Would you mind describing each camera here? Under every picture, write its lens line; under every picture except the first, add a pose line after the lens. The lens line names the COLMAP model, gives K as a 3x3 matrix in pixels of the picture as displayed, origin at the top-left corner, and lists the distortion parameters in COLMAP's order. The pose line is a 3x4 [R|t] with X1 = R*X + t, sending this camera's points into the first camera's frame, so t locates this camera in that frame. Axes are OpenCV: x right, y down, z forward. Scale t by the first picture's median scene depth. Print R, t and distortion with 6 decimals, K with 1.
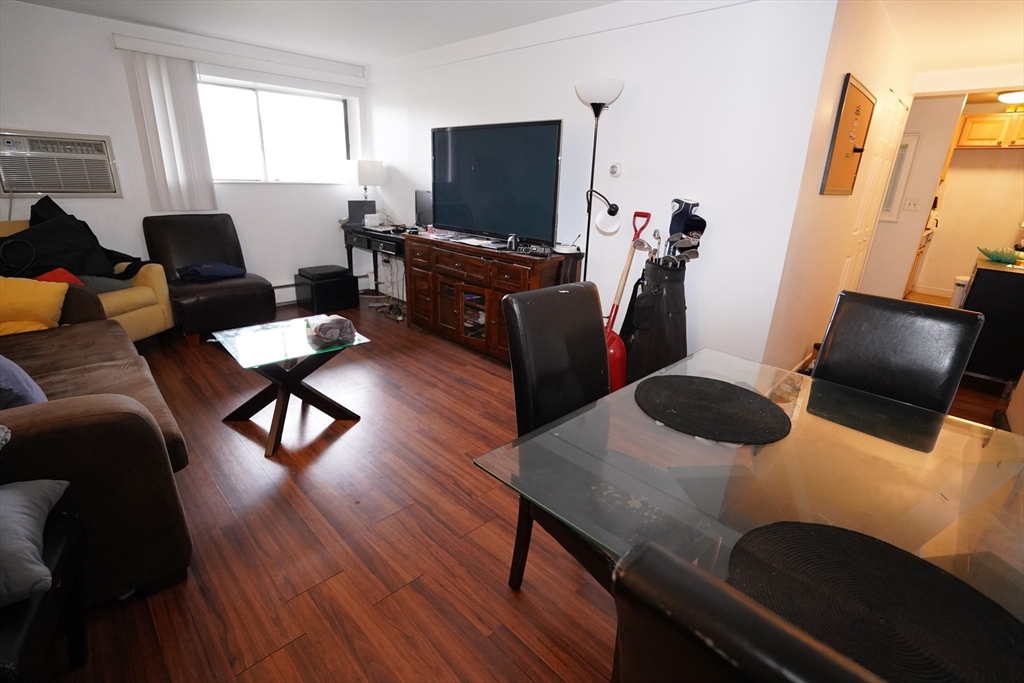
lens RADIAL K [[471.7, 0, 512.0], [0, 471.7, 341.5], [0, 0, 1]] dist [-0.052687, 0.018003]
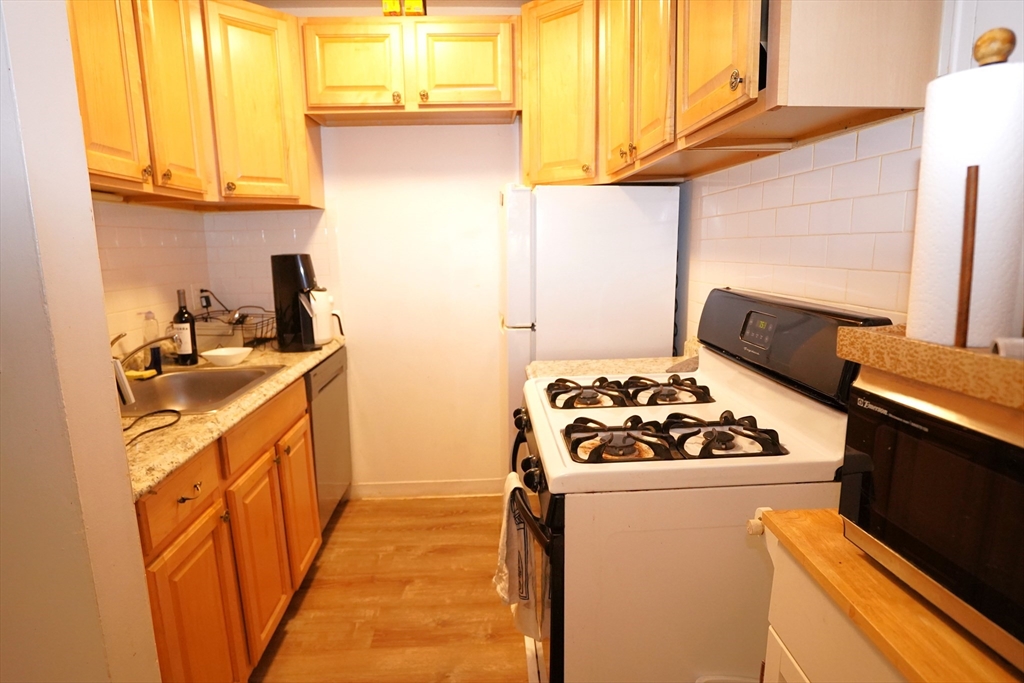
lens RADIAL K [[471.7, 0, 512.0], [0, 471.7, 341.5], [0, 0, 1]] dist [-0.052687, 0.018003]
pose [[0.659222, -0.187605, 0.728170, 0.853324], [0.291171, 0.956517, -0.017164, -0.229781], [-0.693287, 0.223337, 0.685182, 0.748961]]
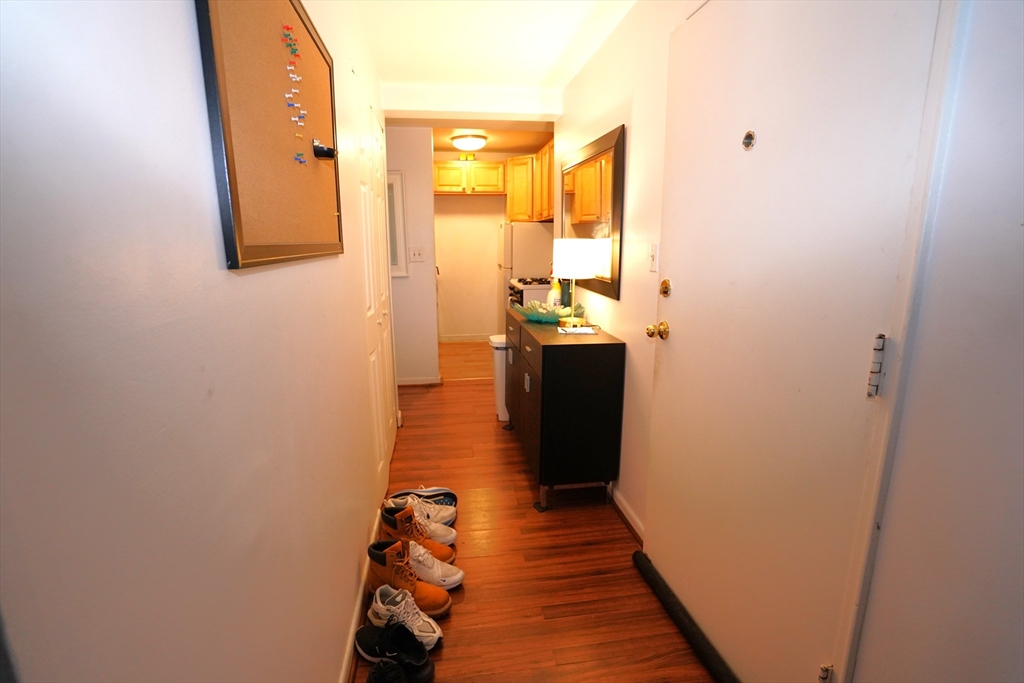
lens RADIAL K [[471.7, 0, 512.0], [0, 471.7, 341.5], [0, 0, 1]] dist [-0.052687, 0.018003]
pose [[0.593366, -0.203545, 0.778772, 0.266826], [0.292091, 0.956000, 0.027315, -0.115155], [-0.750067, 0.211264, 0.626712, 0.348107]]
